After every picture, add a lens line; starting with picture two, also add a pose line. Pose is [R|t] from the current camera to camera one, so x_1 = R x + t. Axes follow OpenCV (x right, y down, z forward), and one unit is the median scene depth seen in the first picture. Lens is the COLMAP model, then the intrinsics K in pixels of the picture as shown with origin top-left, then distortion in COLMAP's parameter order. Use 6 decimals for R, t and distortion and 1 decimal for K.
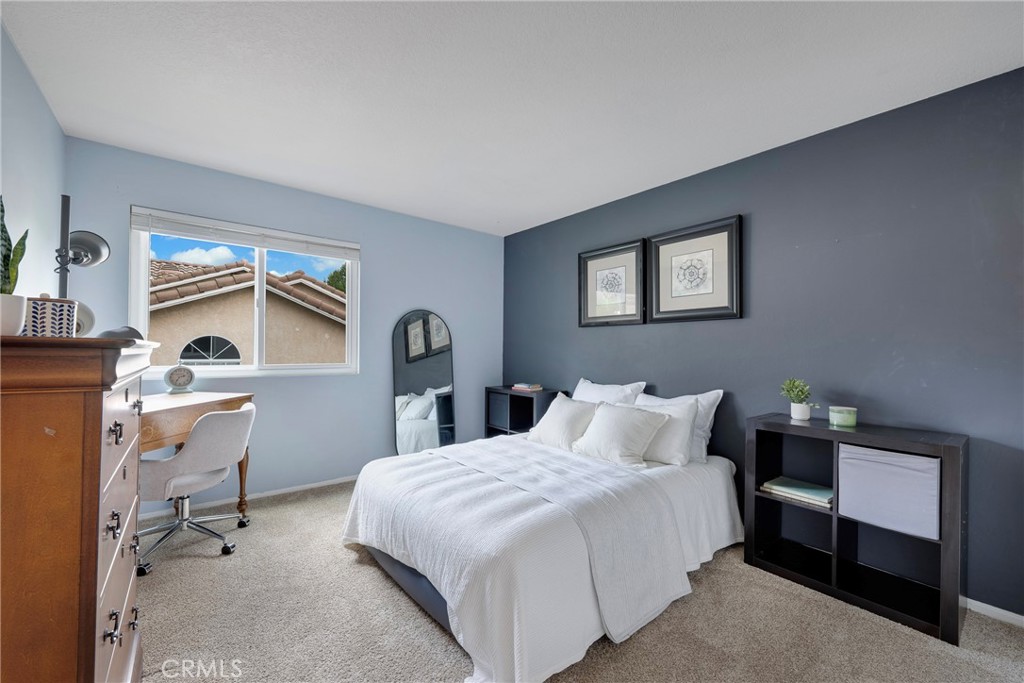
lens RADIAL K [[407.7, 0, 513.9], [0, 407.7, 347.5], [0, 0, 1]] dist [0.000693, 0.000031]
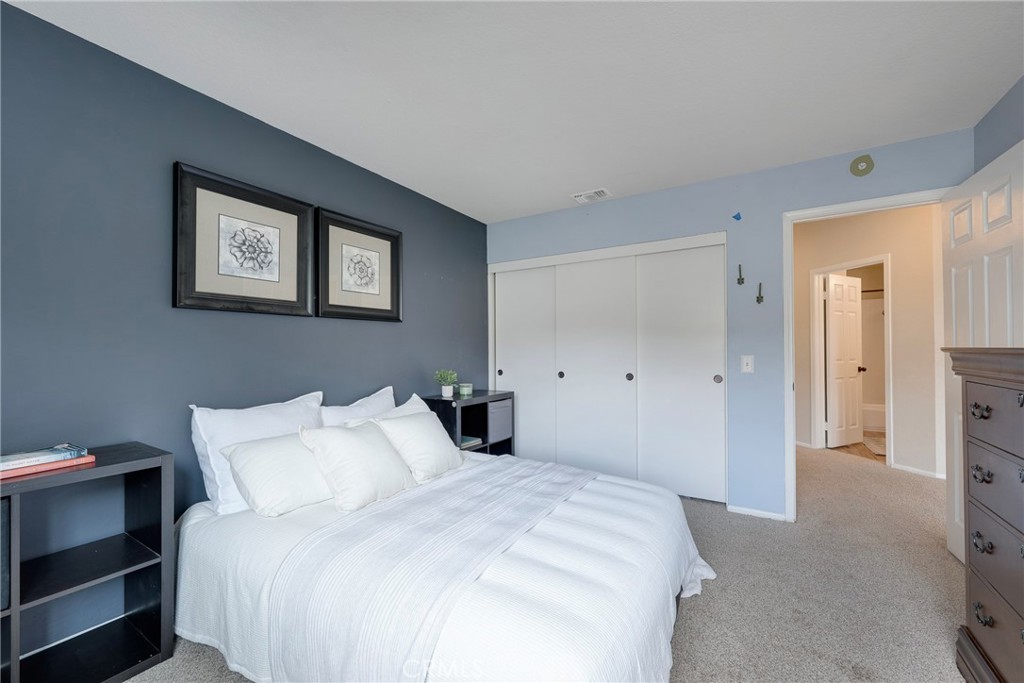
lens RADIAL K [[407.7, 0, 513.9], [0, 407.7, 347.5], [0, 0, 1]] dist [0.000693, 0.000031]
pose [[-0.330539, -0.005661, 0.943775, -0.575890], [-0.006004, 0.999974, 0.003895, -0.005837], [-0.943773, -0.004379, -0.330565, 0.969231]]
